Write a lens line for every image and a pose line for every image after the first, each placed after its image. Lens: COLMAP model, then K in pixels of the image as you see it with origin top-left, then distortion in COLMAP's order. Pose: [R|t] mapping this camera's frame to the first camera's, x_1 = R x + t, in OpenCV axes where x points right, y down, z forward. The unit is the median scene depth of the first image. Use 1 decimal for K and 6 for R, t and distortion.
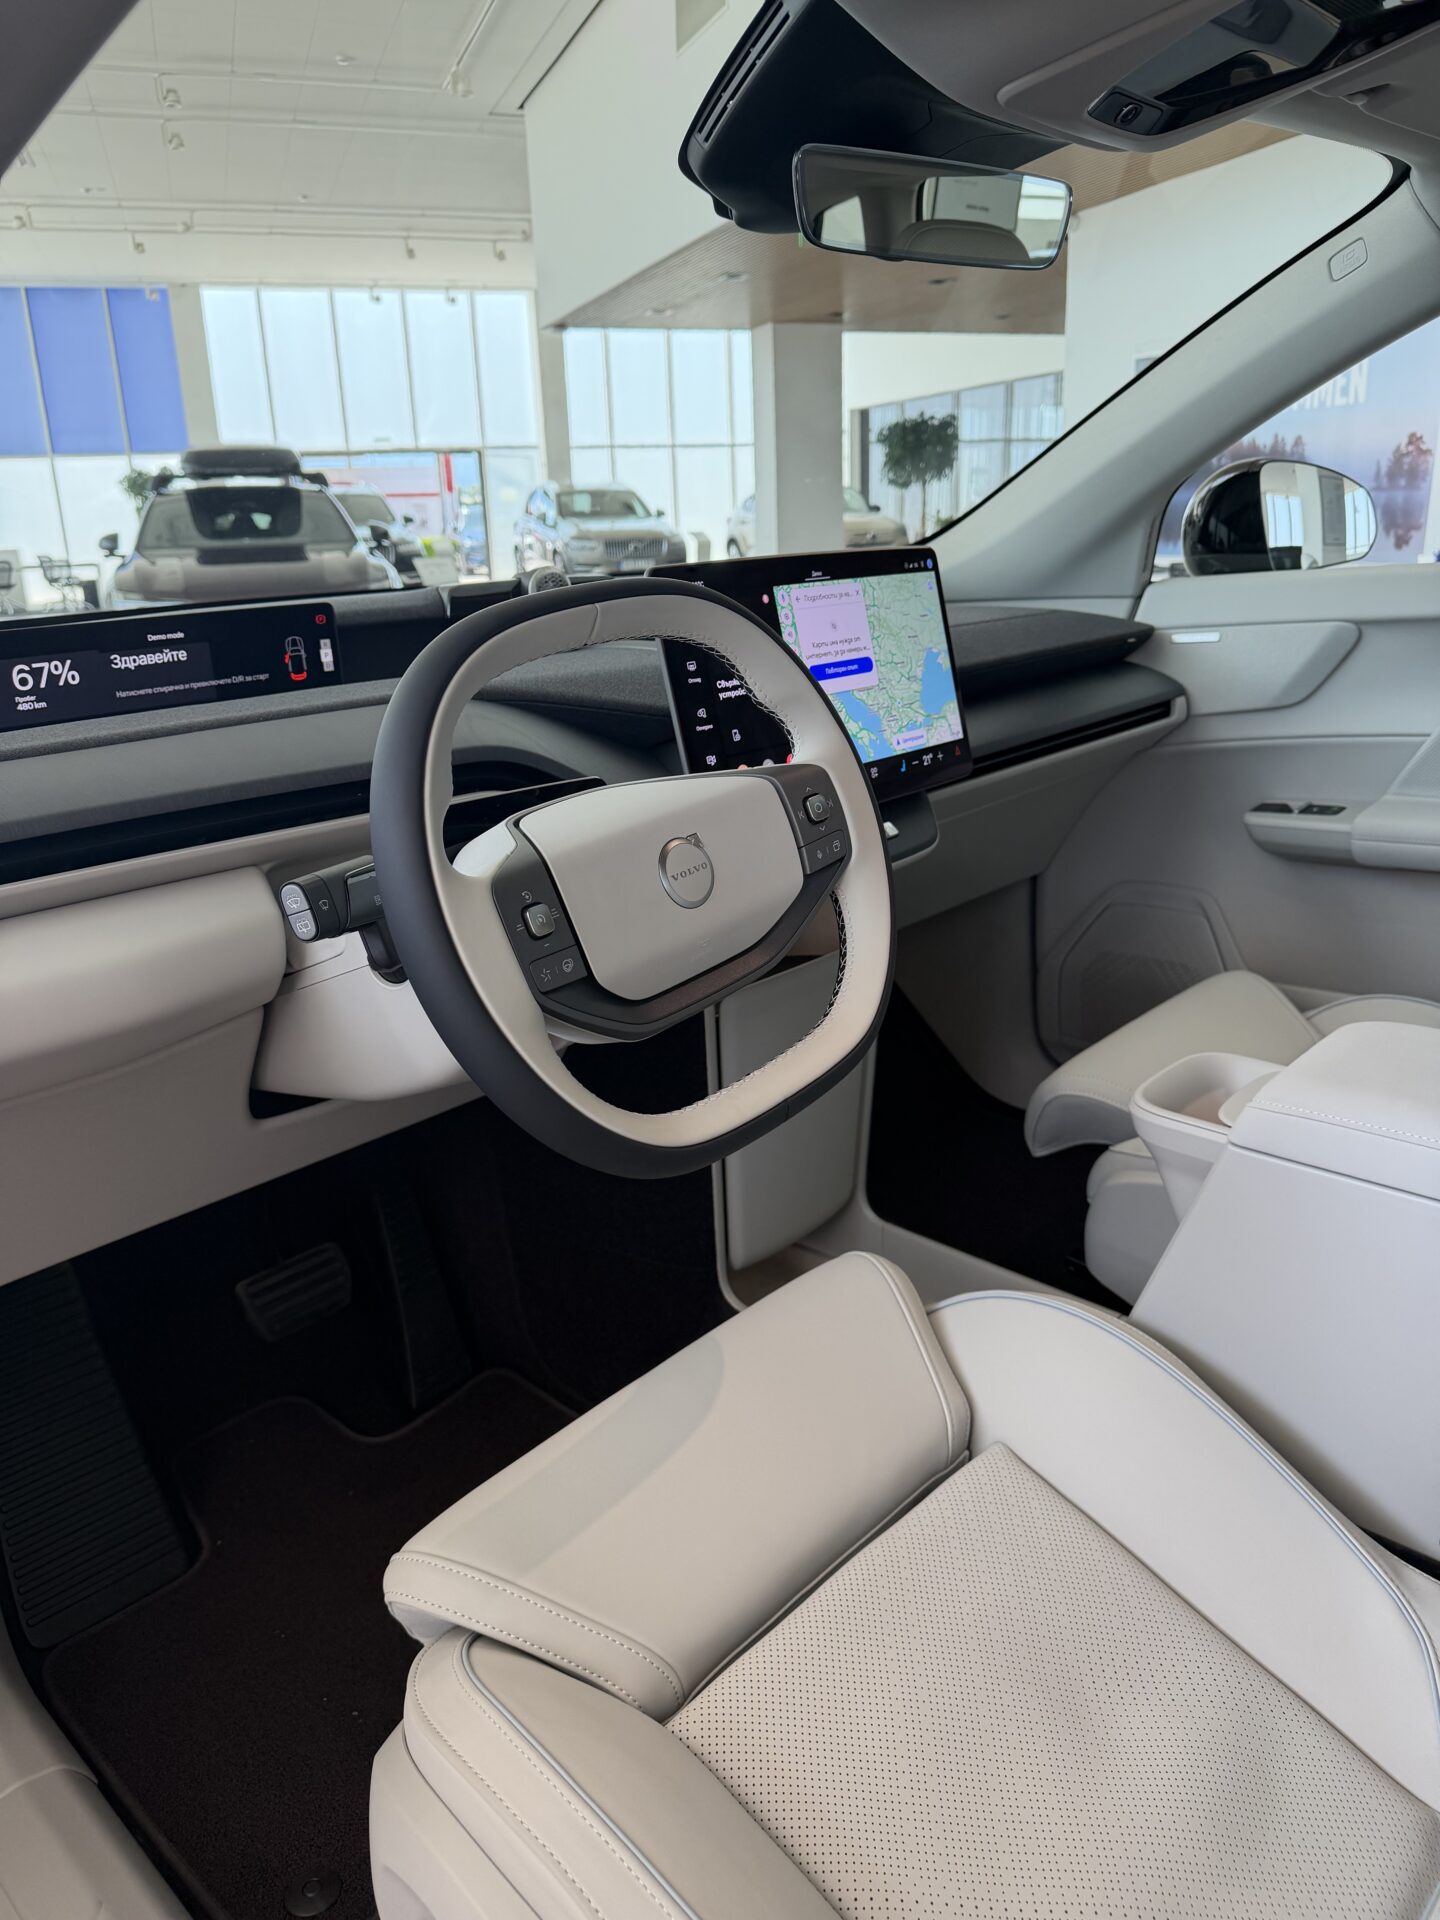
lens RADIAL K [[1358.0, 0, 699.3], [0, 1358.0, 943.3], [0, 0, 1]] dist [0.031575, -0.045296]
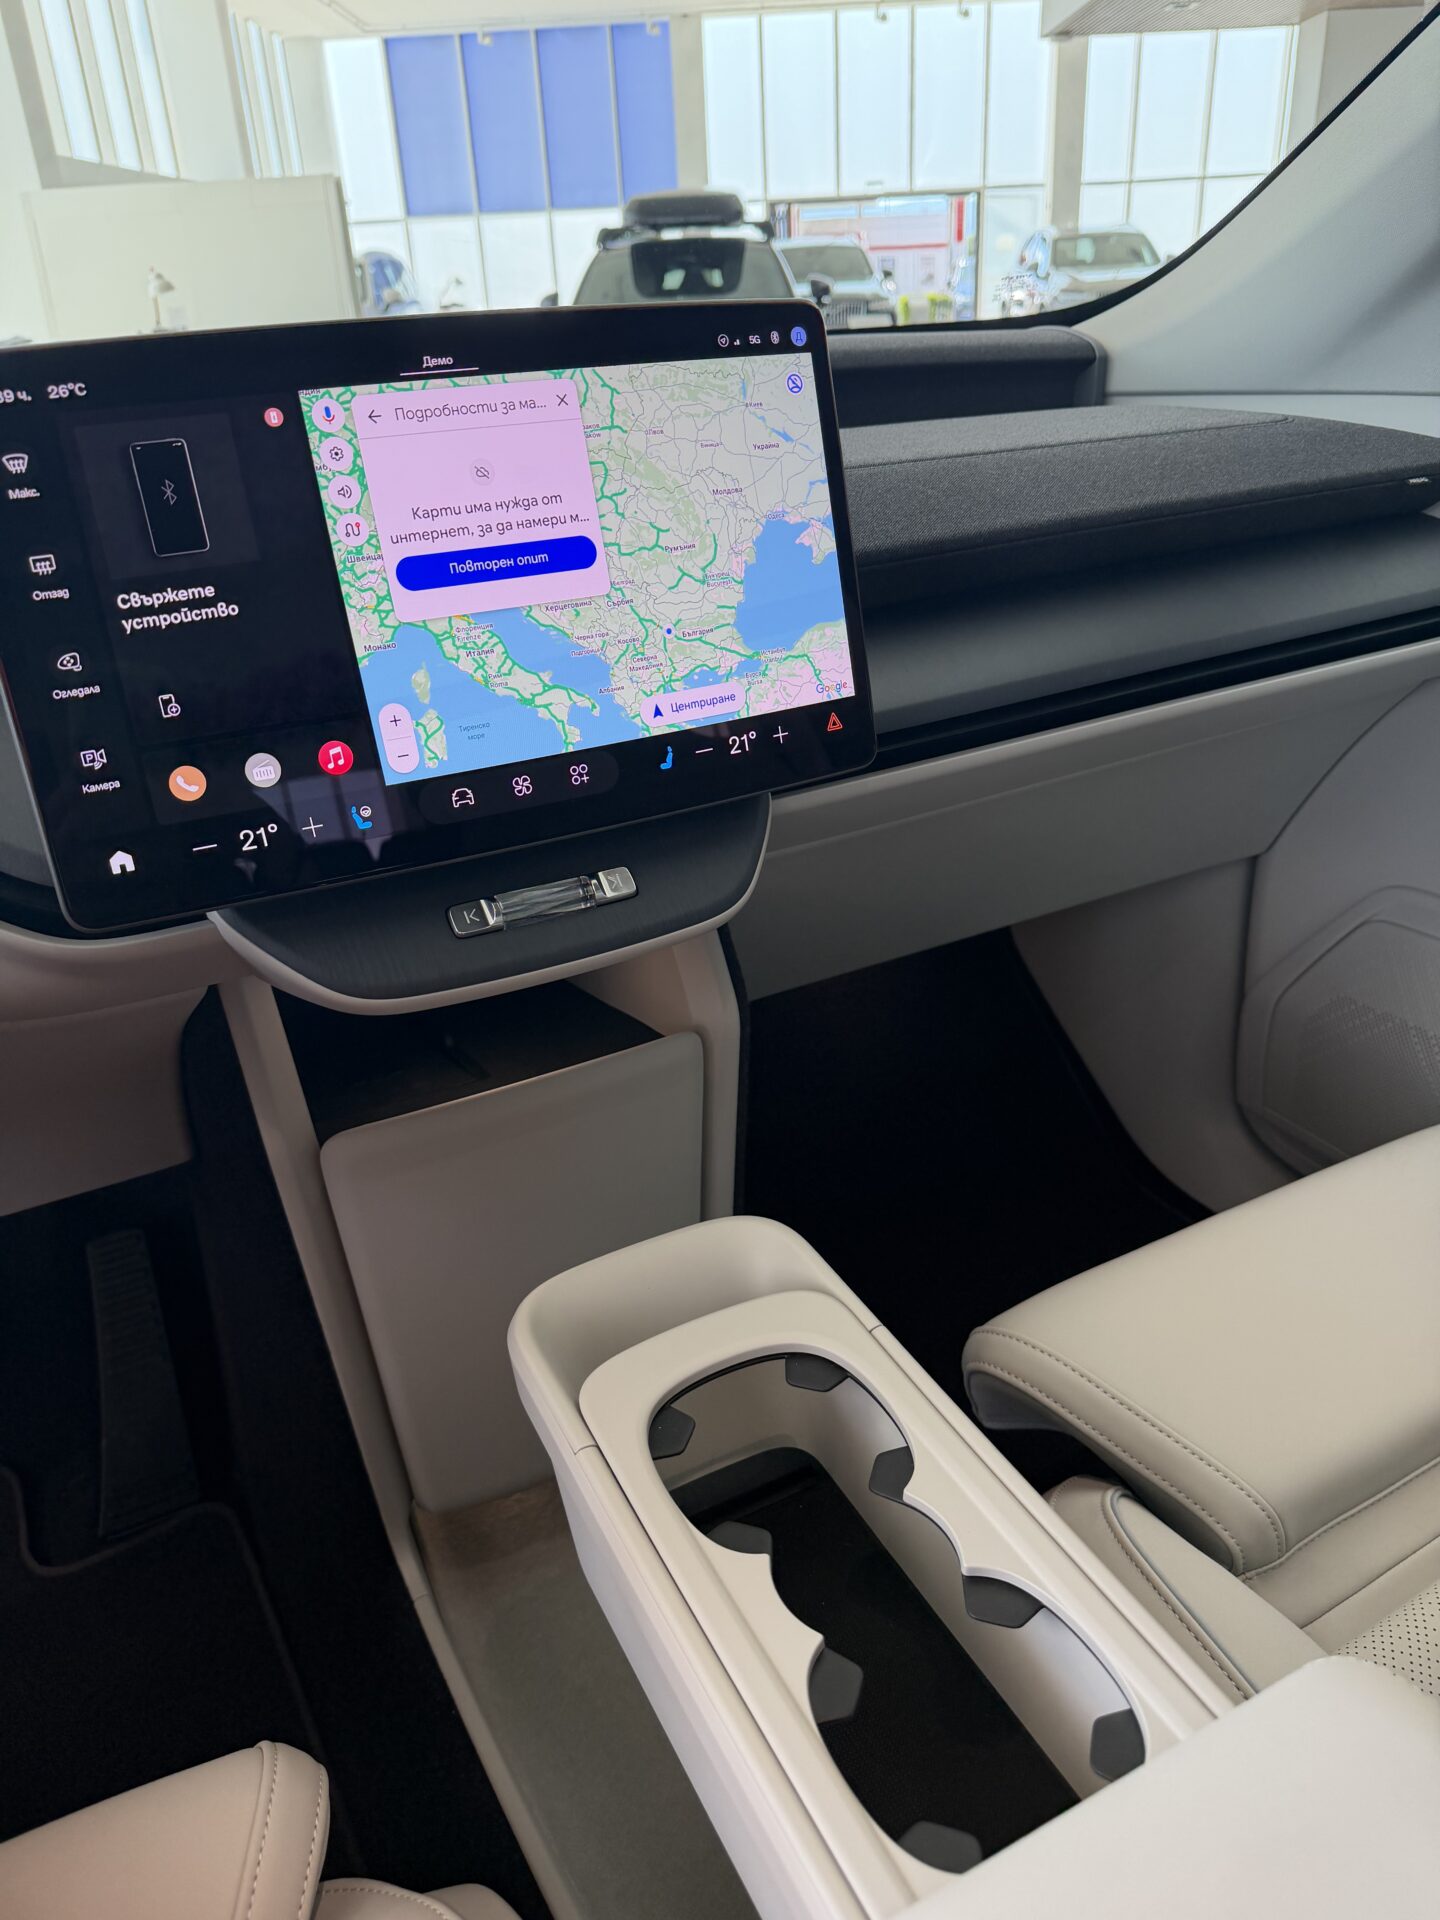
lens RADIAL K [[1358.0, 0, 710.6], [0, 1358.0, 946.9], [0, 0, 1]] dist [0.031575, -0.045296]
pose [[0.942871, 0.135082, -0.304544, 0.204425], [-0.085748, 0.981712, 0.169964, -0.092050], [0.321934, -0.134140, 0.937211, 0.320842]]
